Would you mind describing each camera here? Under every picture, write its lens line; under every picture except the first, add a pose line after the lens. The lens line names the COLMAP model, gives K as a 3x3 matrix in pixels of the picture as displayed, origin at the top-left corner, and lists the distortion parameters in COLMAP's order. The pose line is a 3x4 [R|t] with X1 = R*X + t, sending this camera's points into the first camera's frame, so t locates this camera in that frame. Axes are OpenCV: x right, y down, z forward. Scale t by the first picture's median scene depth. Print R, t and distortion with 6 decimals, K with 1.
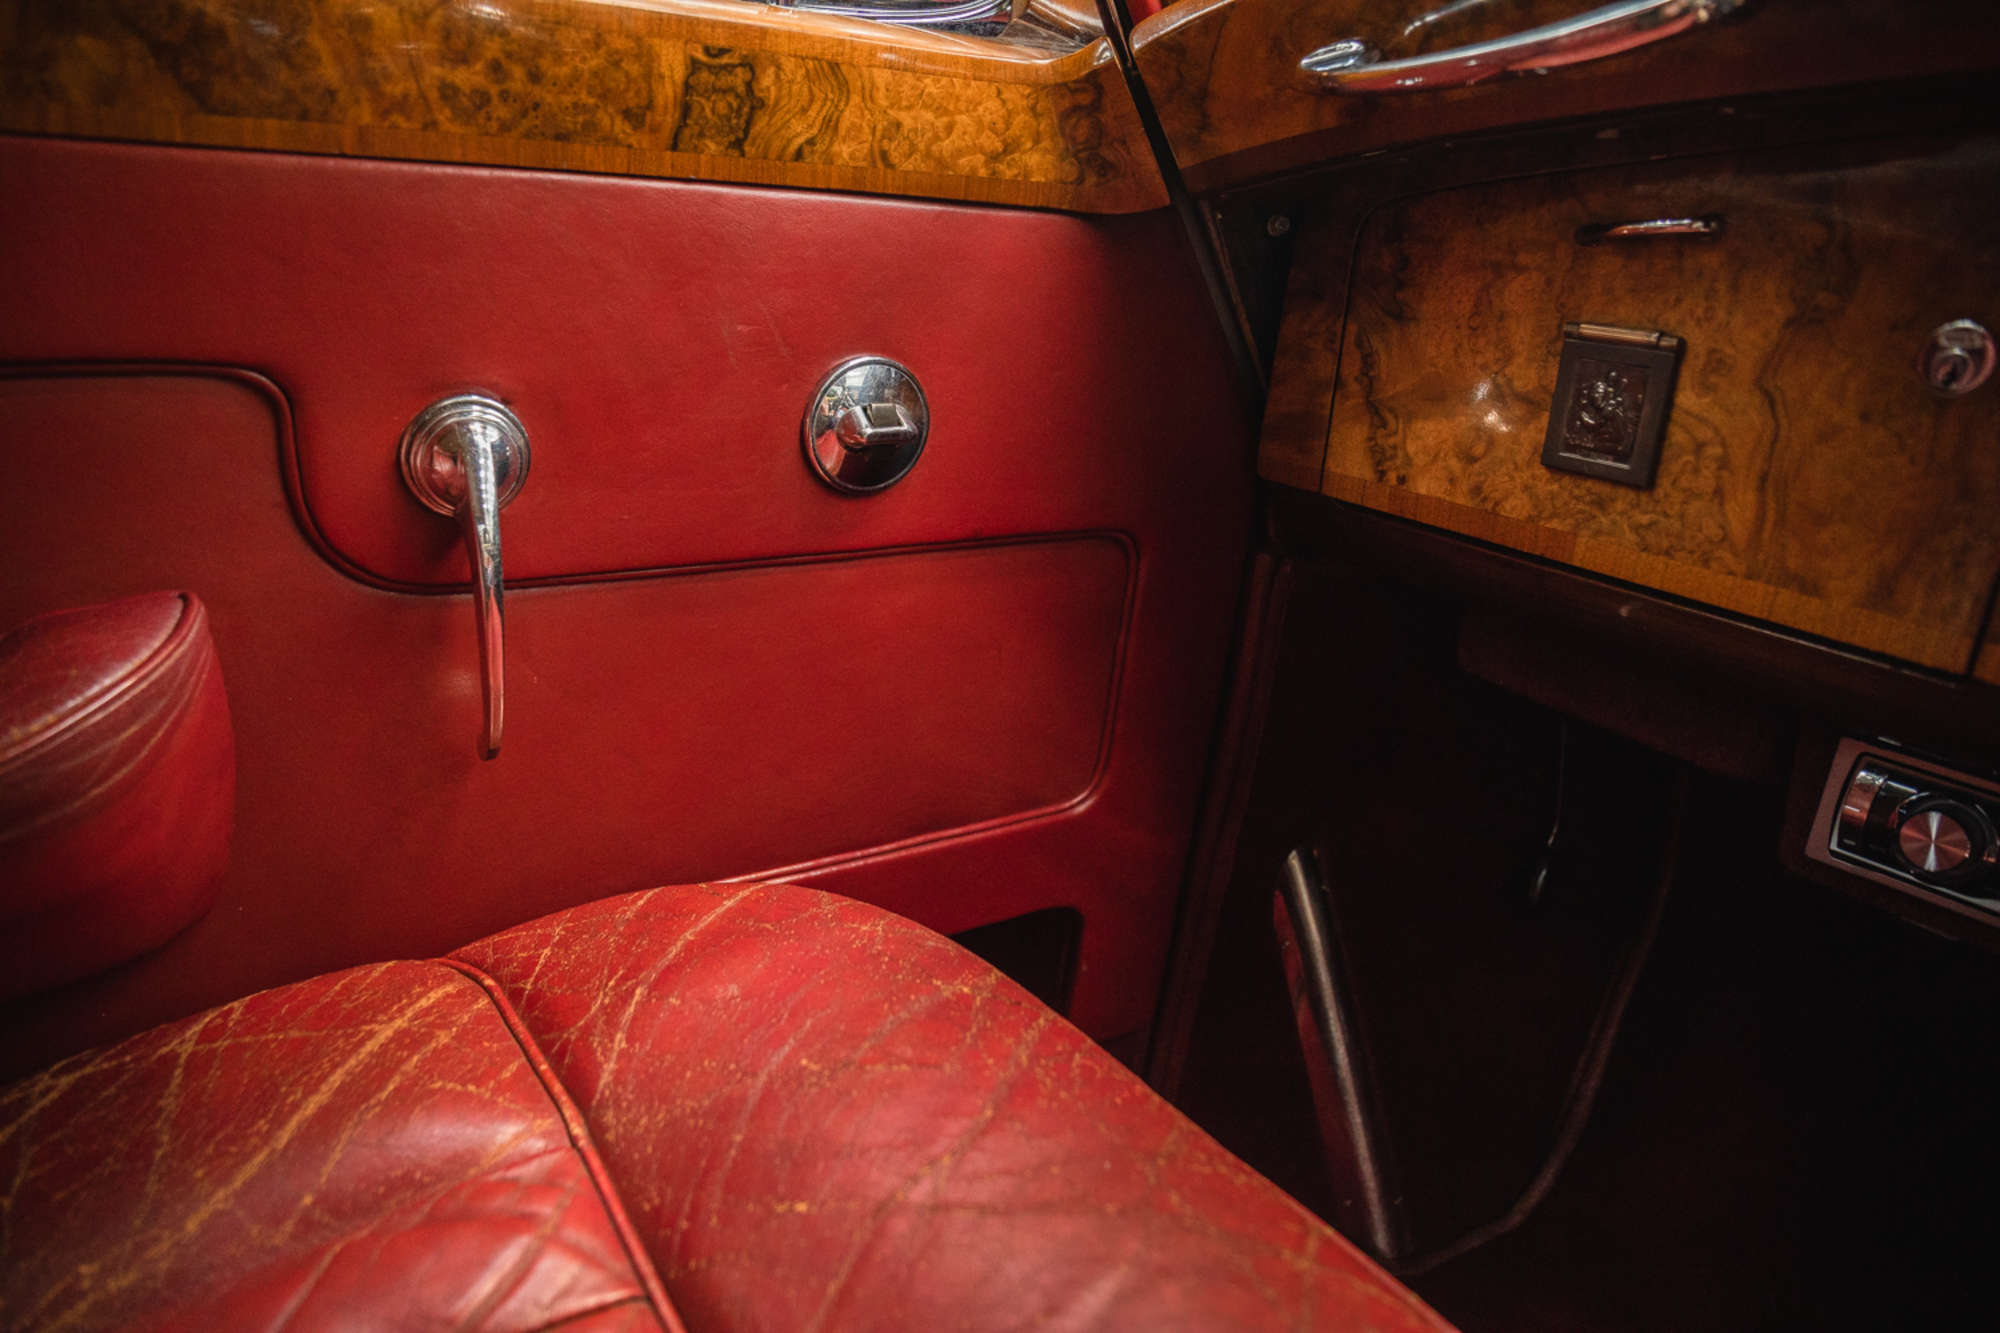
lens RADIAL K [[1333.1, 0, 983.4], [0, 1333.1, 659.6], [0, 0, 1]] dist [-0.091824, 0.055327]
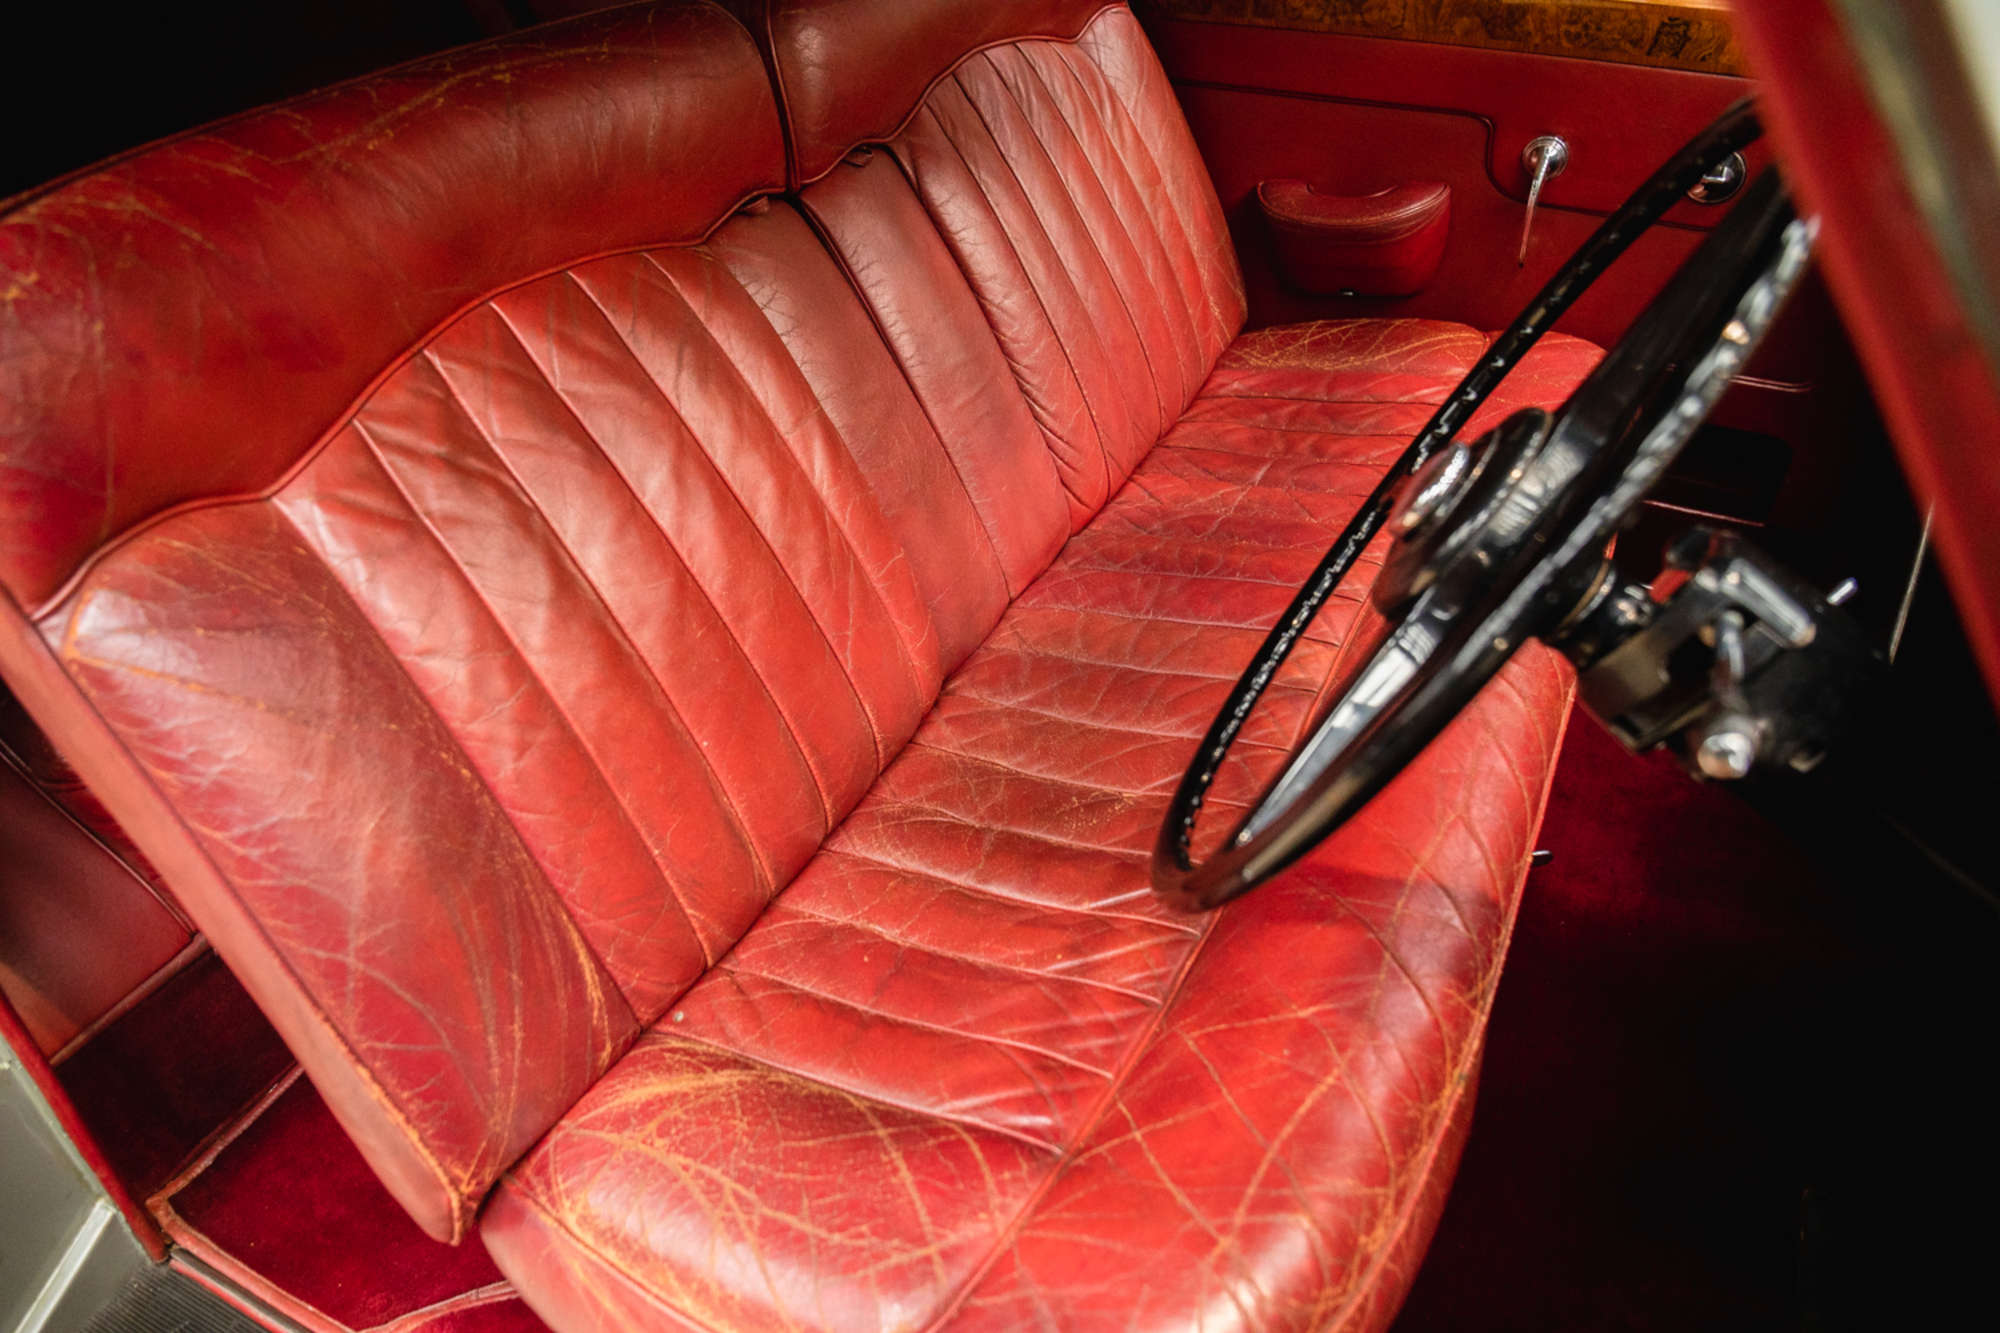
lens RADIAL K [[1333.1, 0, 982.6], [0, 1333.1, 683.6], [0, 0, 1]] dist [-0.091824, 0.055327]
pose [[0.491179, 0.482863, -0.724973, 1.579720], [-0.213751, 0.873657, 0.437074, -0.125582], [0.844425, -0.059717, 0.532335, -1.580871]]
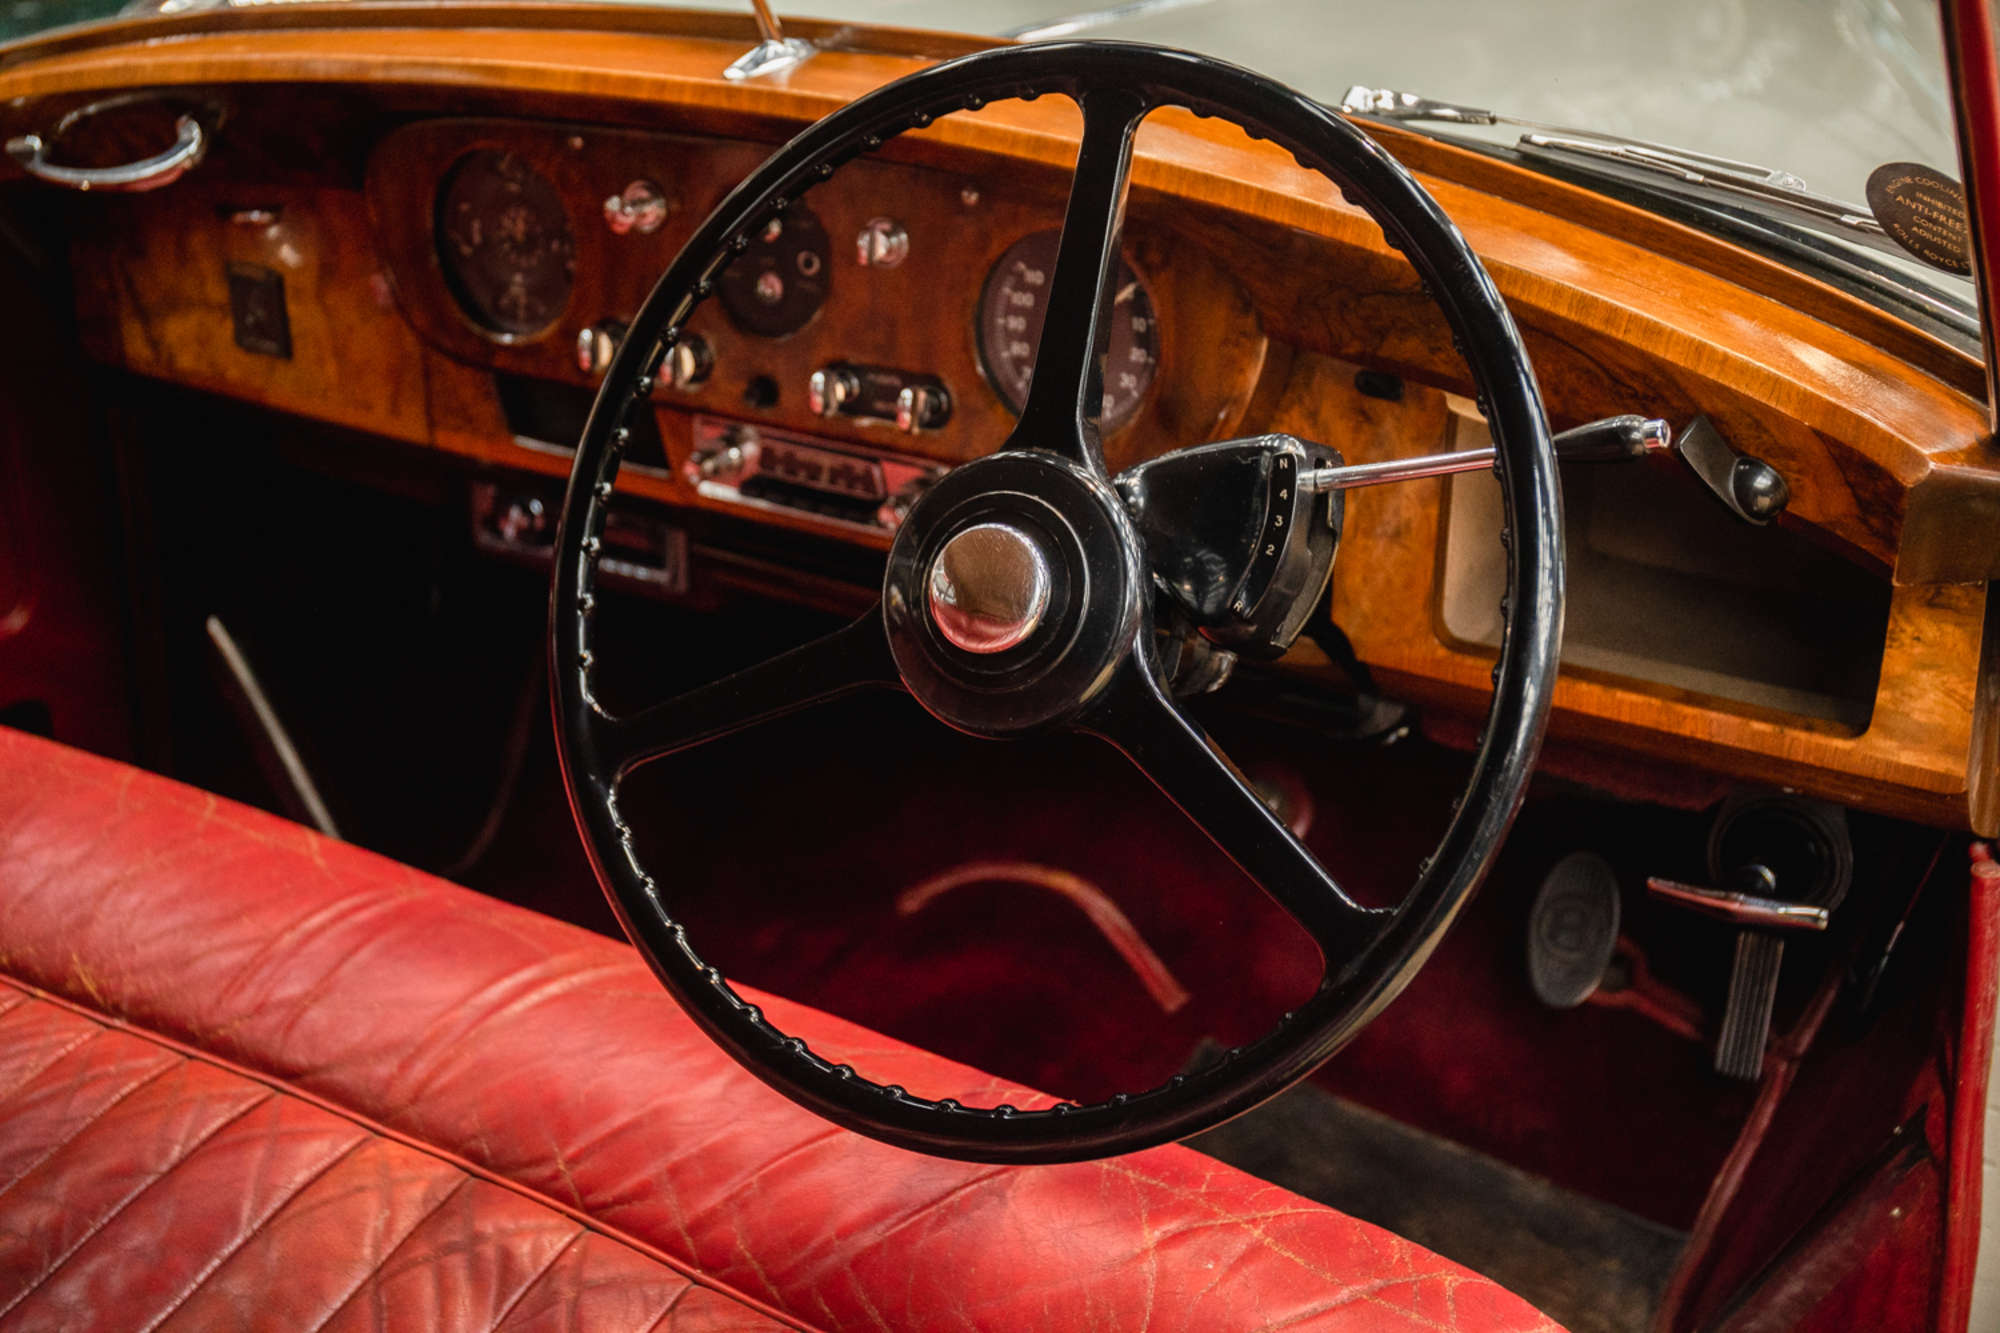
lens RADIAL K [[2449.4, 0, 999.6], [0, 2449.4, 669.3], [0, 0, 1]] dist [0.036285, 0.000000]
pose [[0.901659, -0.244860, 0.356446, 0.101056], [0.194608, 0.965826, 0.171195, -0.109496], [-0.386184, -0.084992, 0.918498, -2.387061]]
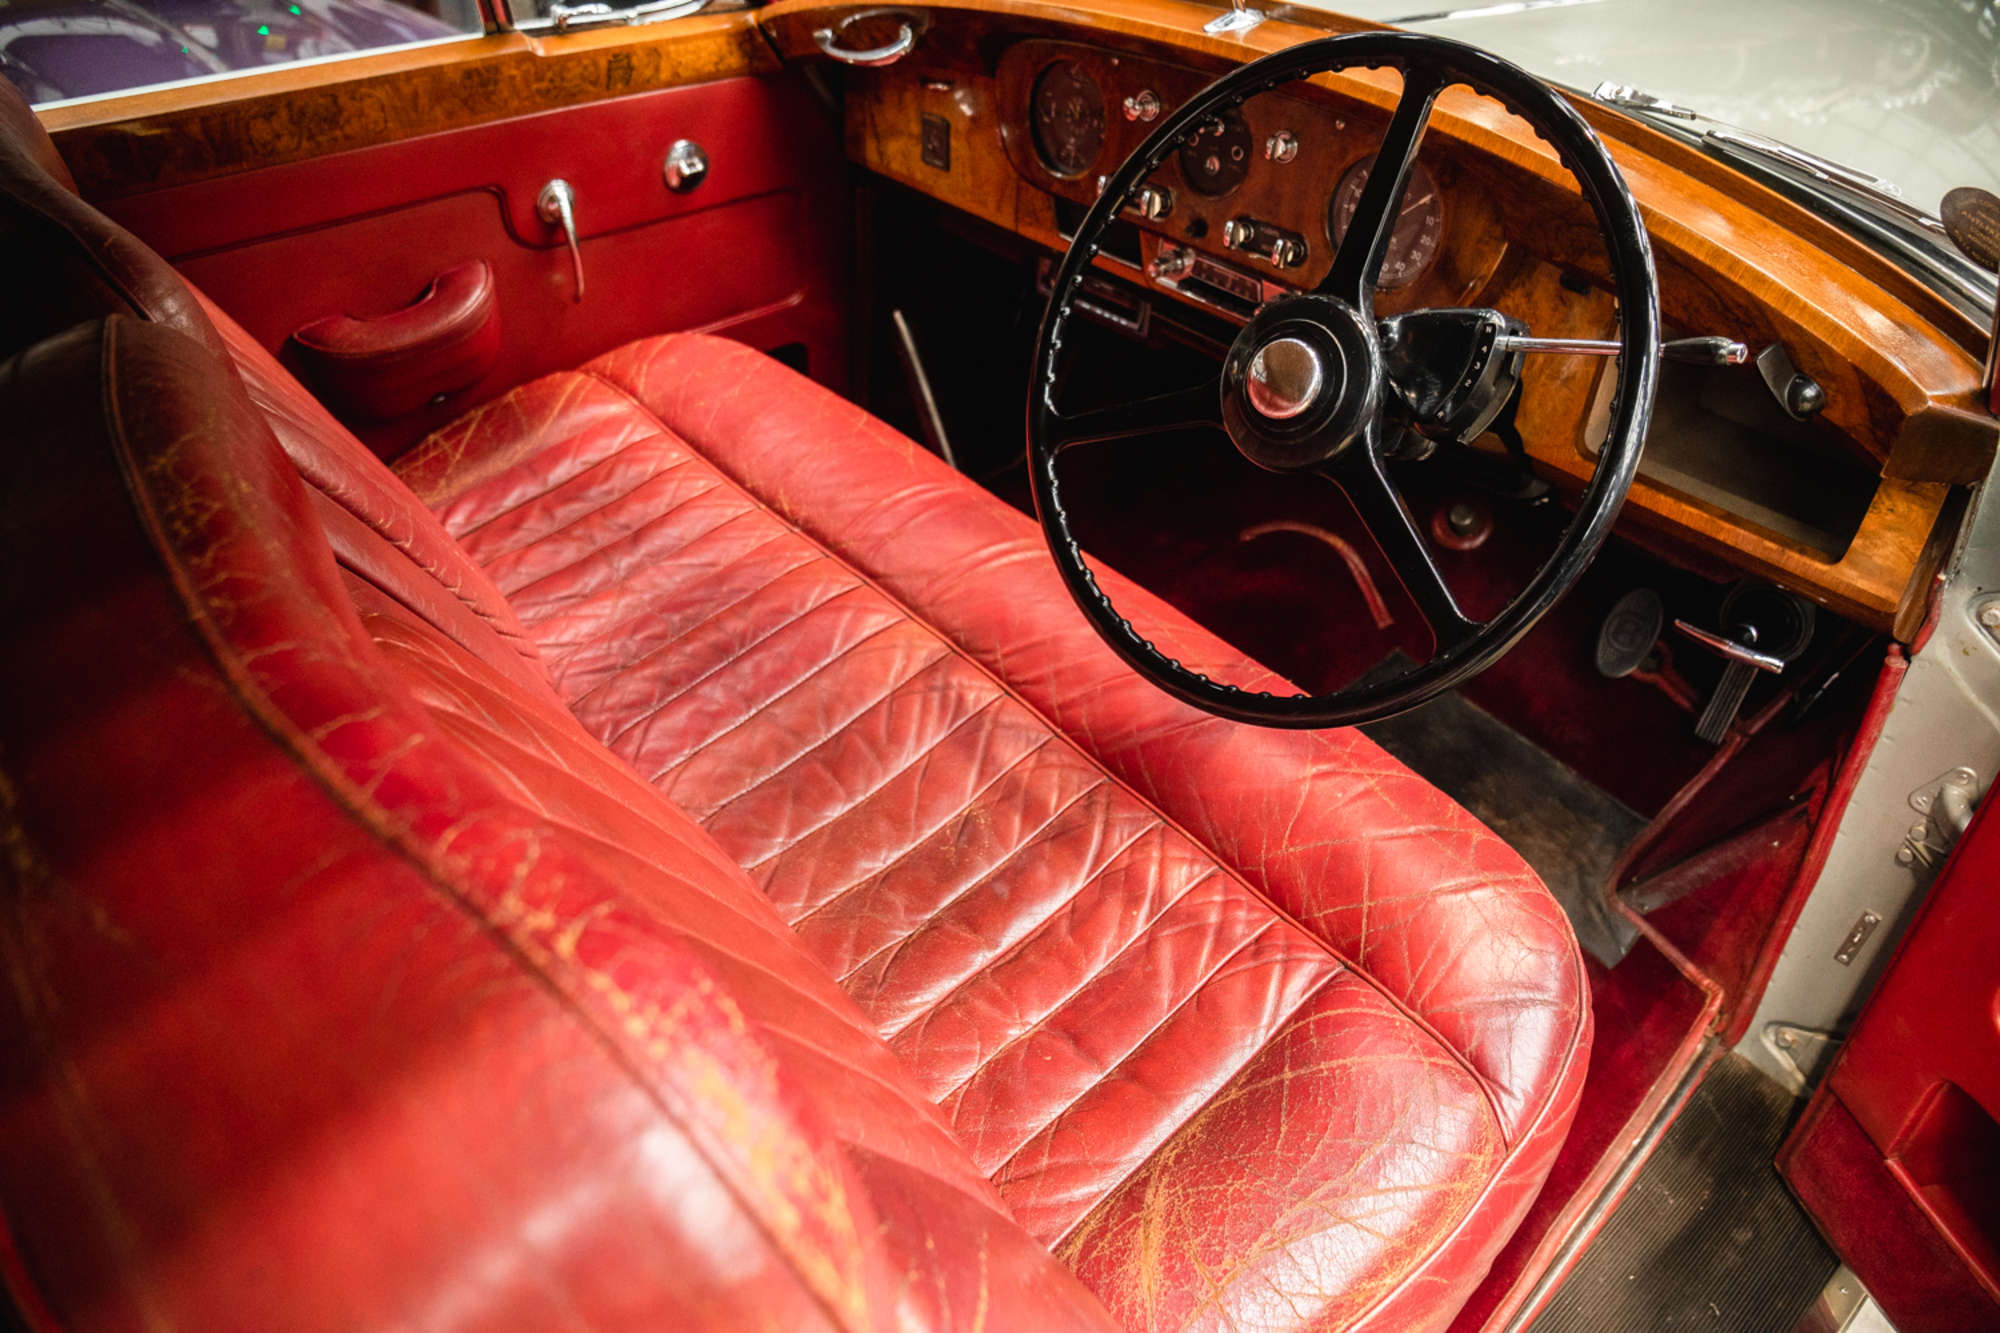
lens RADIAL K [[1333.1, 0, 985.1], [0, 1333.1, 665.2], [0, 0, 1]] dist [-0.091824, 0.055327]
pose [[0.990681, -0.118560, 0.067046, 0.257961], [0.087937, 0.932659, 0.349877, -0.125920], [-0.104012, -0.340720, 0.934393, -2.272668]]
